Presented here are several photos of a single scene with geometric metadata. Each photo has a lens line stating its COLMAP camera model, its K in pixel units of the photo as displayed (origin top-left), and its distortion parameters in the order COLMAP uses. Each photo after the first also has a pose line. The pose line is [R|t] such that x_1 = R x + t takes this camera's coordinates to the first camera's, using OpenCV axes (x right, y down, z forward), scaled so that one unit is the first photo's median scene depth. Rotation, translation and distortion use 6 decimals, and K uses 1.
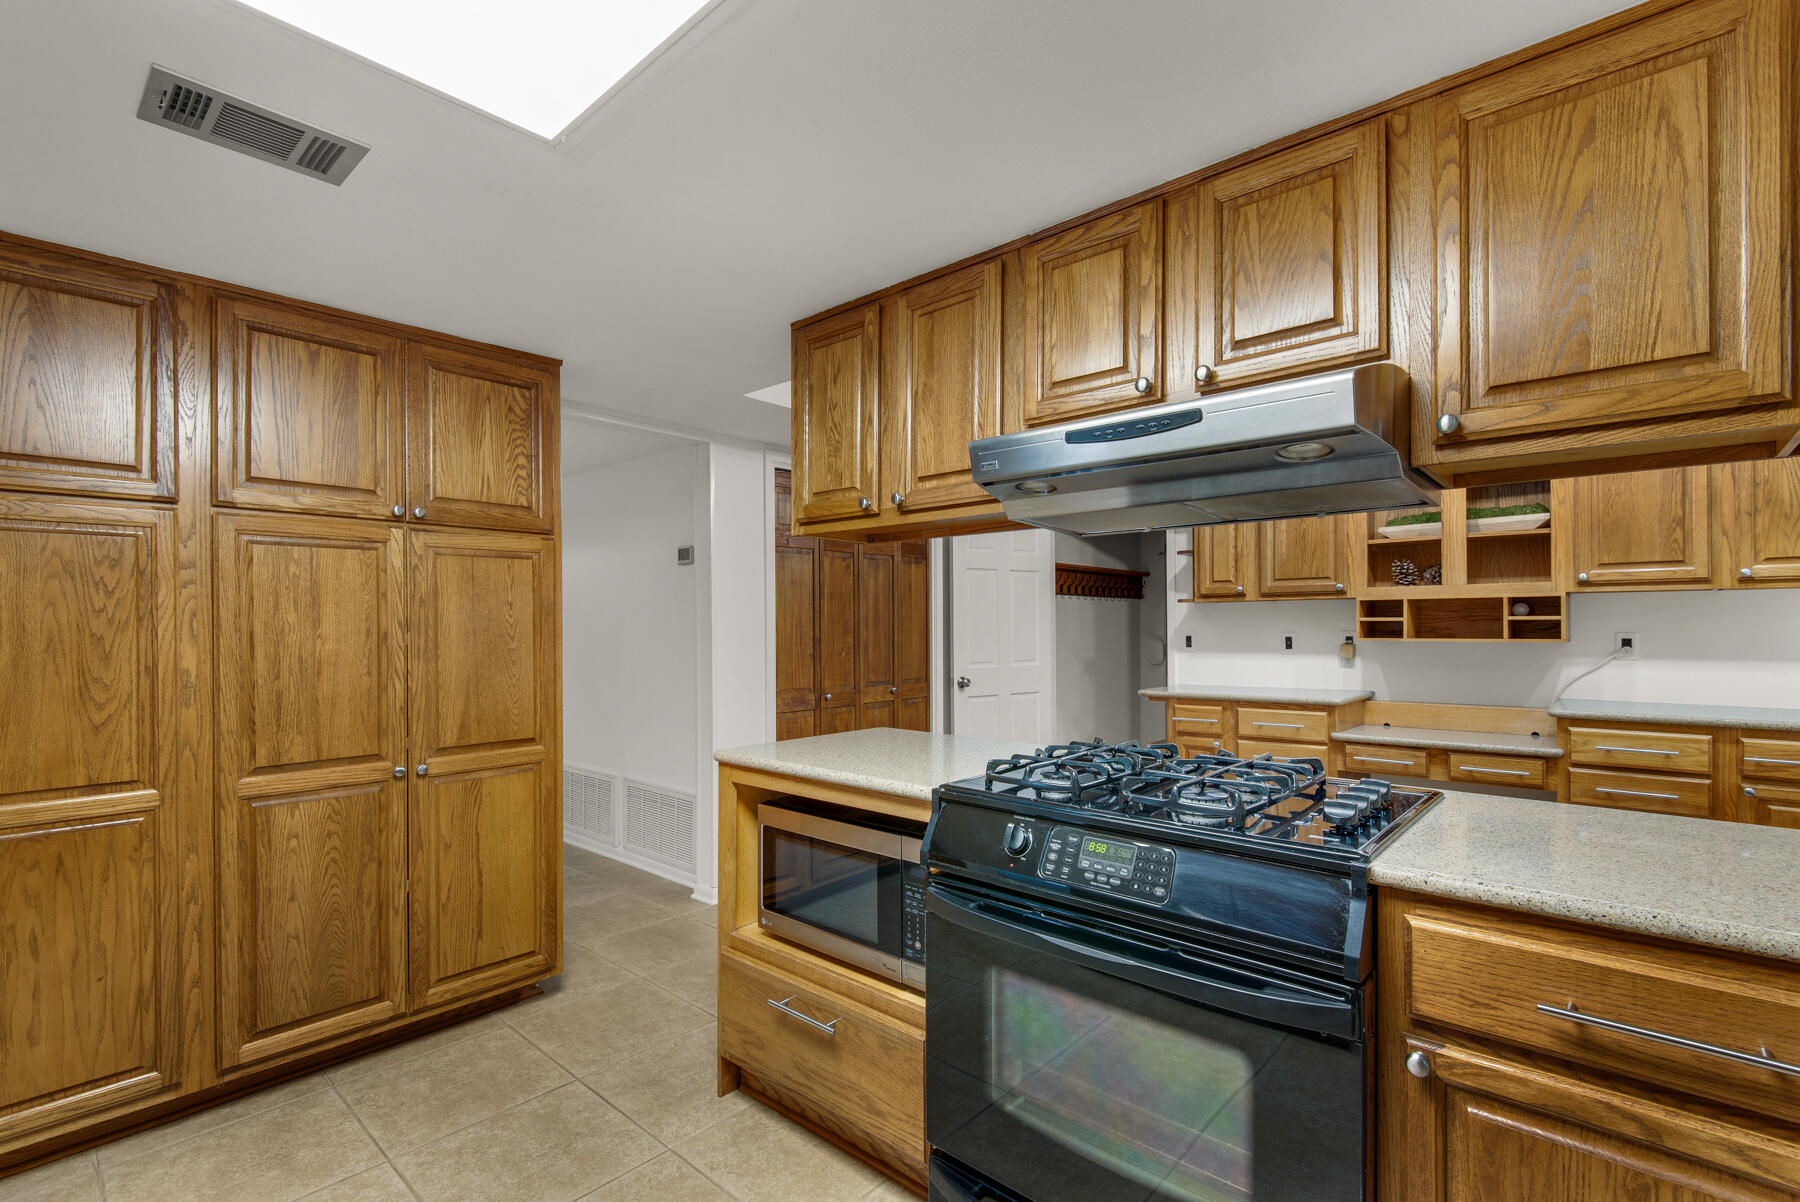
lens RADIAL K [[819.9, 0, 889.2], [0, 819.9, 626.5], [0, 0, 1]] dist [0.035469, -0.018459]
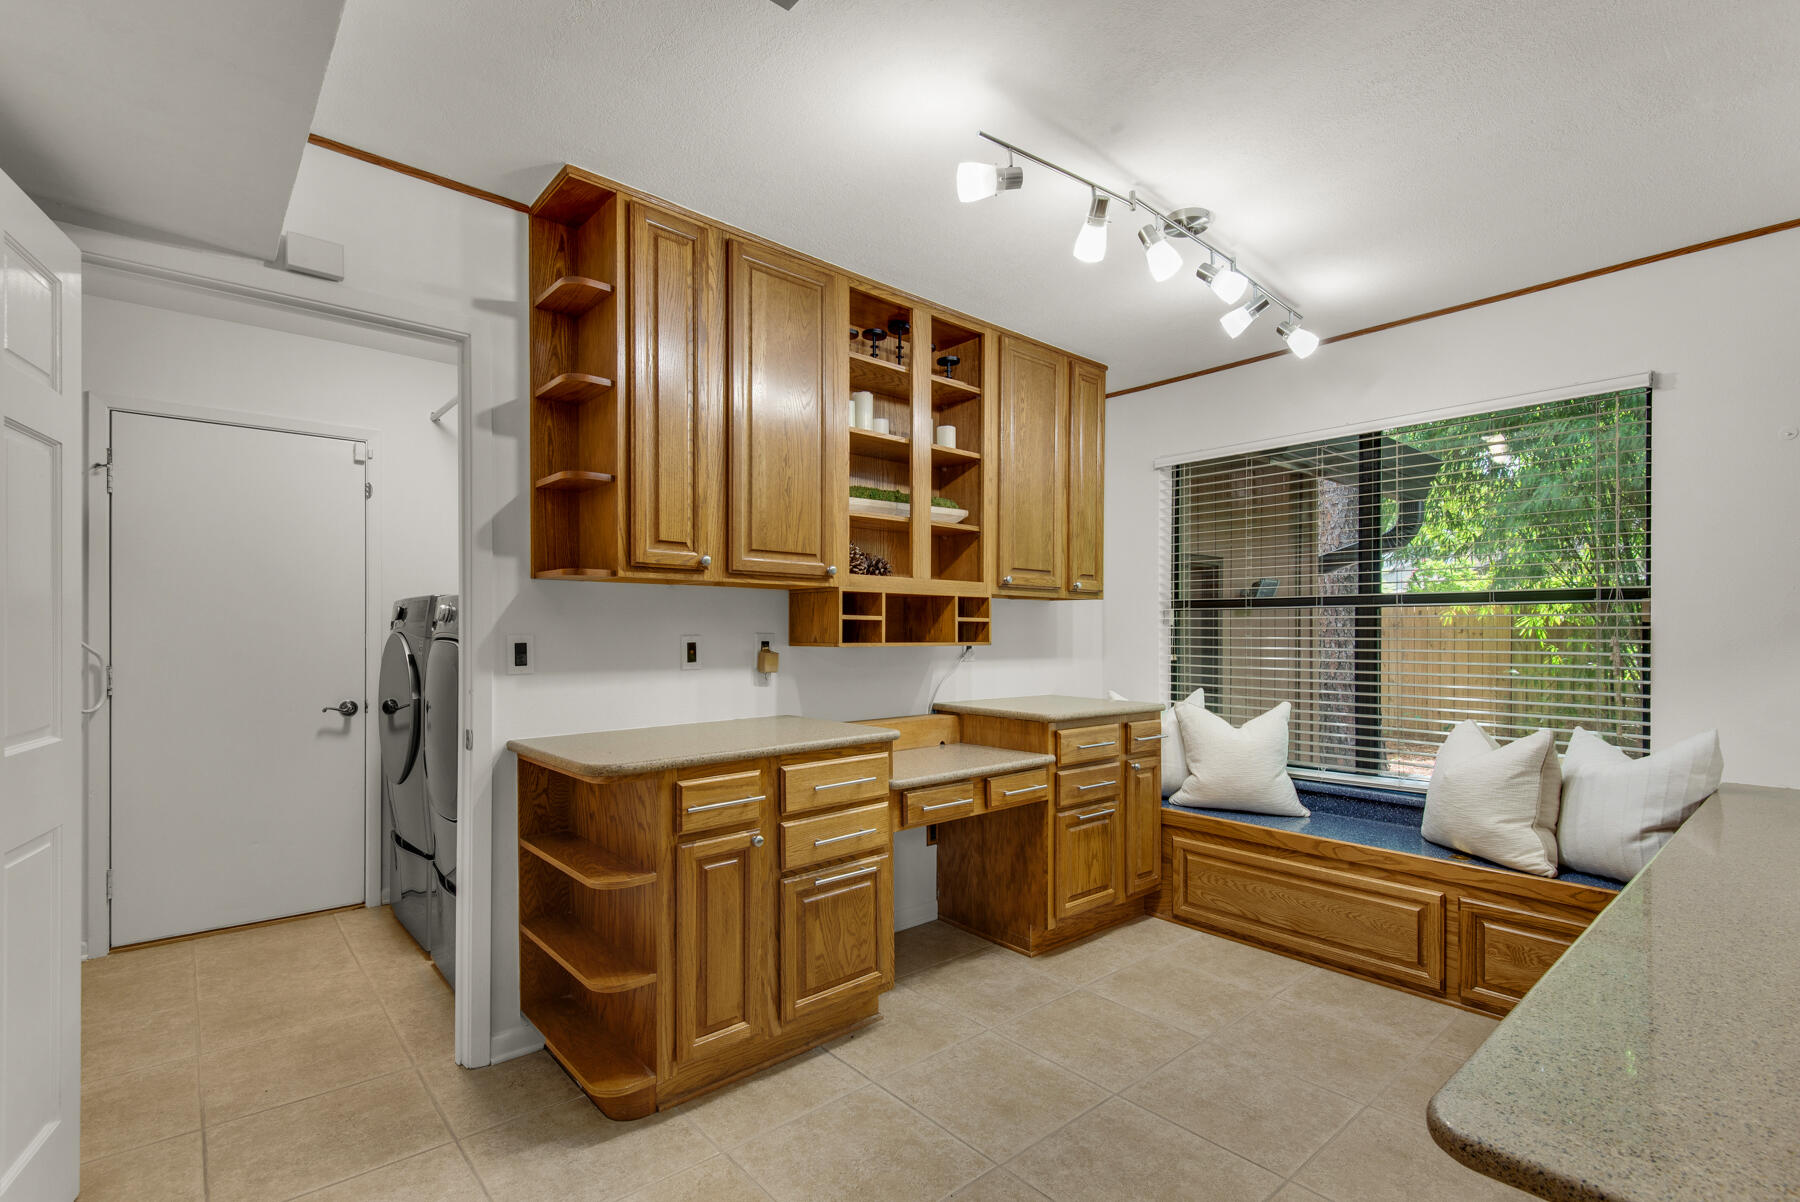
lens RADIAL K [[819.9, 0, 915.8], [0, 819.9, 631.1], [0, 0, 1]] dist [0.035469, -0.018459]
pose [[0.100031, 0.005247, 0.994970, -0.164362], [-0.005084, 0.999976, -0.004762, 0.007852], [-0.994971, -0.004582, 0.100055, 1.029119]]
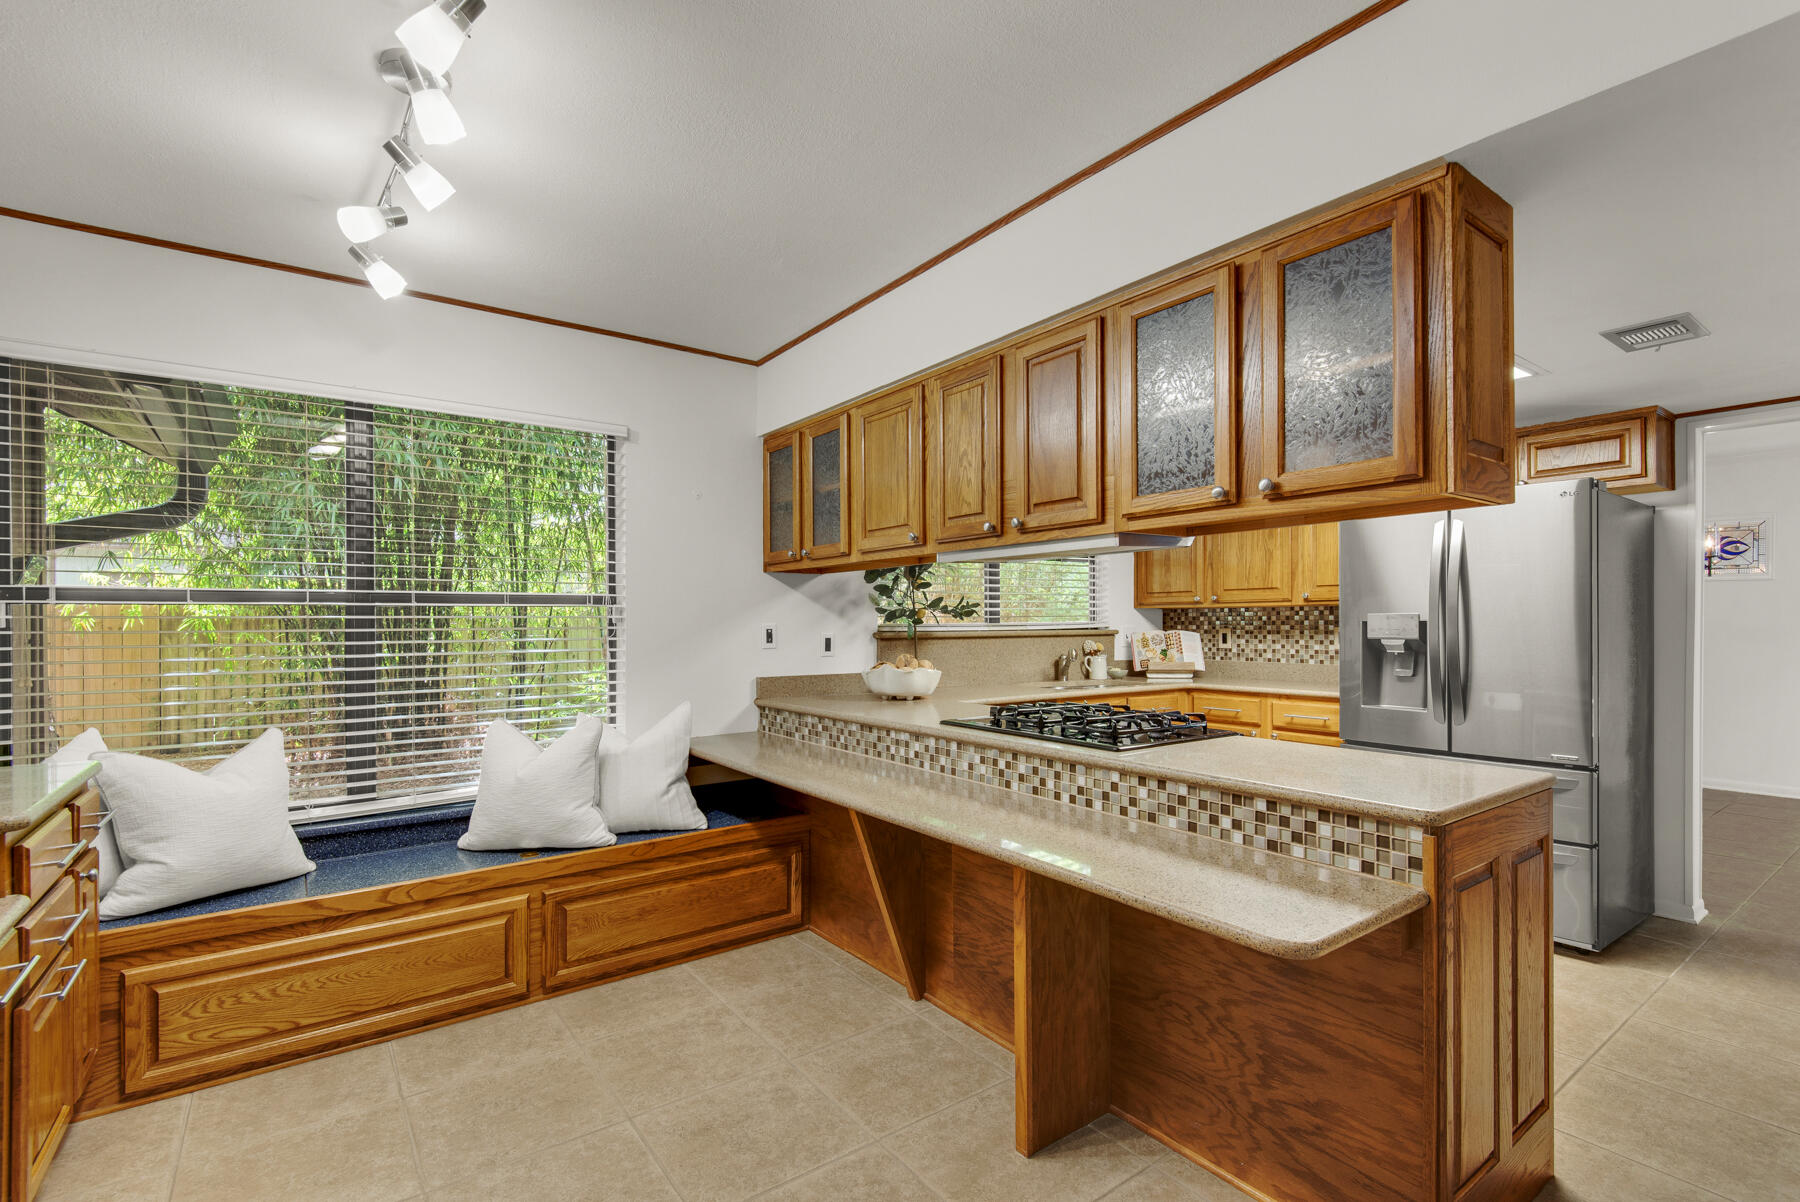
lens RADIAL K [[819.9, 0, 884.2], [0, 819.9, 618.3], [0, 0, 1]] dist [0.035469, -0.018459]
pose [[-0.977484, 0.008335, 0.210844, 0.199616], [0.007710, 0.999963, -0.003785, -0.008729], [-0.210867, -0.002074, -0.977512, 1.334274]]
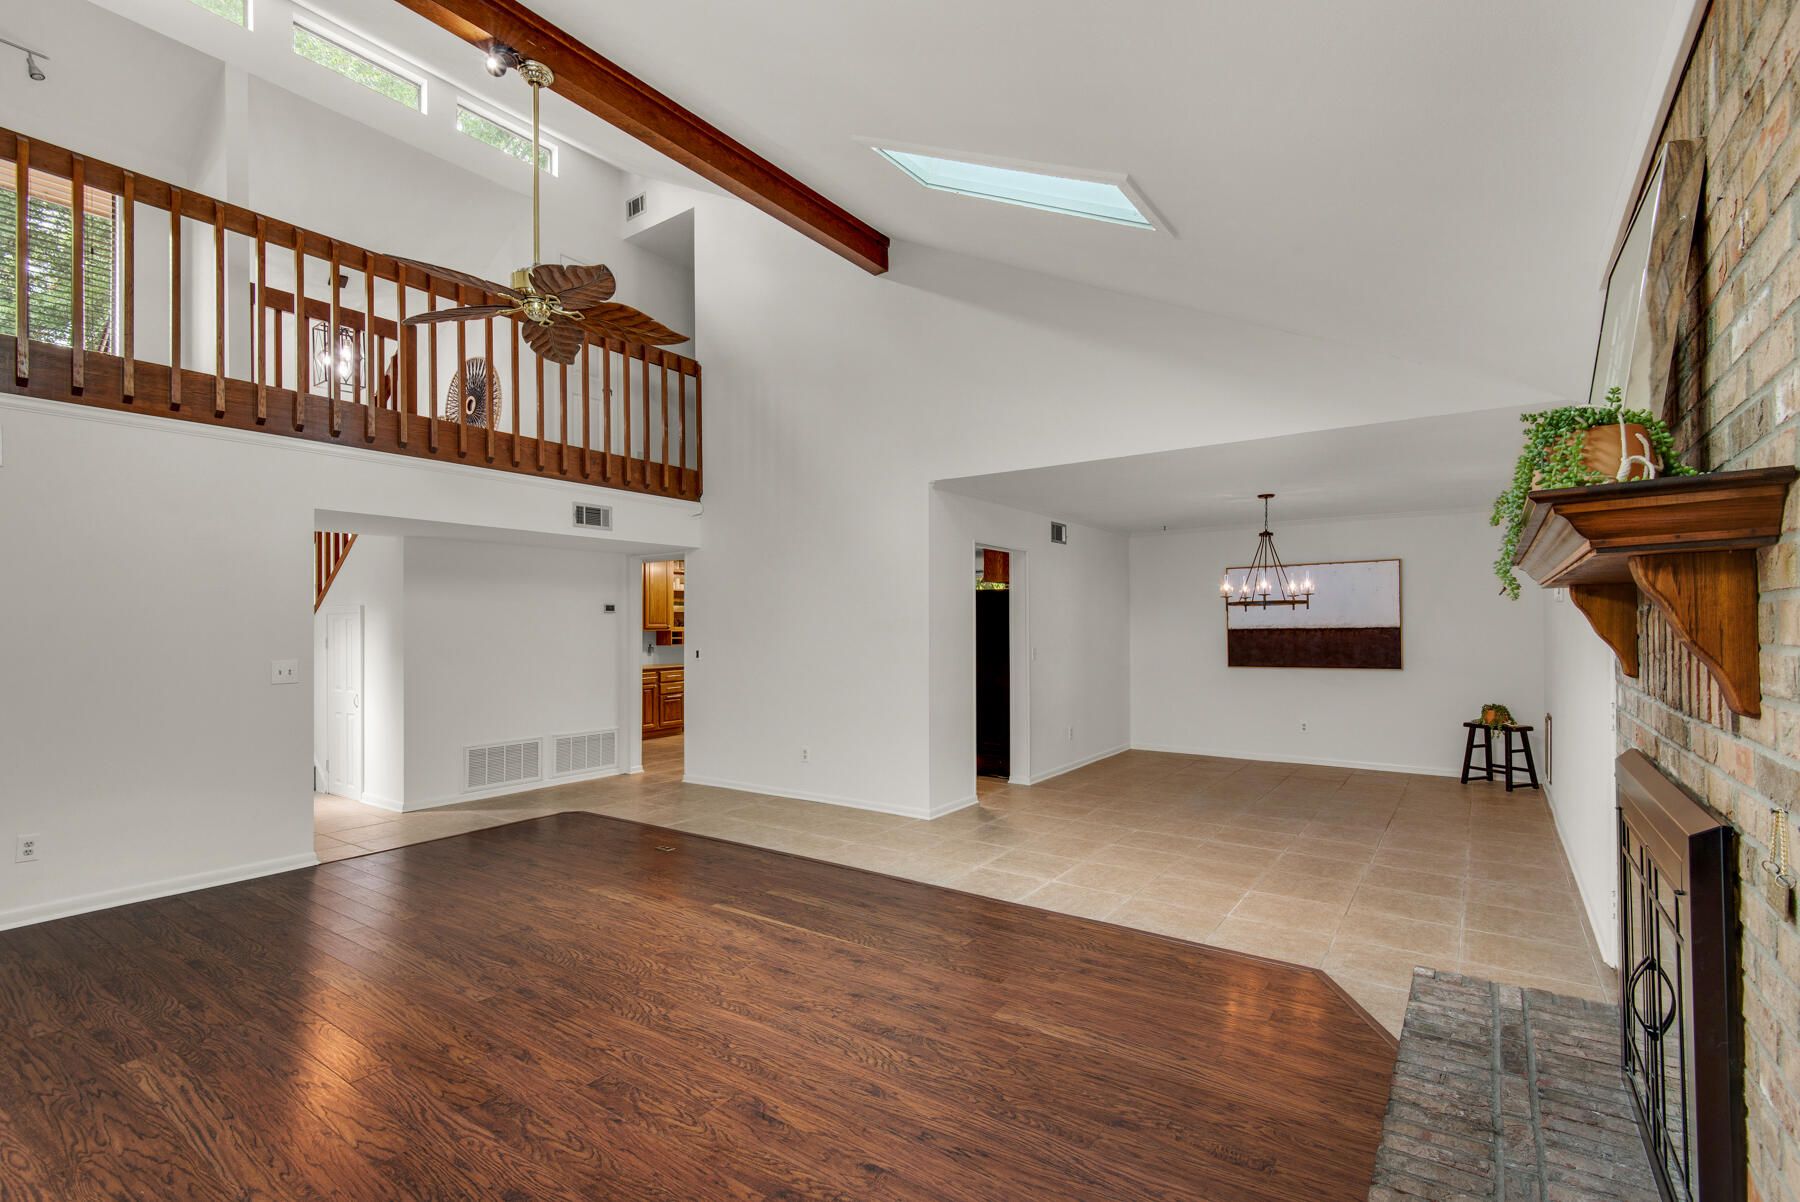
lens RADIAL K [[819.9, 0, 901.6], [0, 819.9, 614.0], [0, 0, 1]] dist [0.035469, -0.018459]
pose [[-0.116088, 0.020252, 0.993032, -2.801612], [0.004723, 0.999792, -0.019838, -0.036563], [-0.993228, 0.002387, -0.116159, 0.644168]]
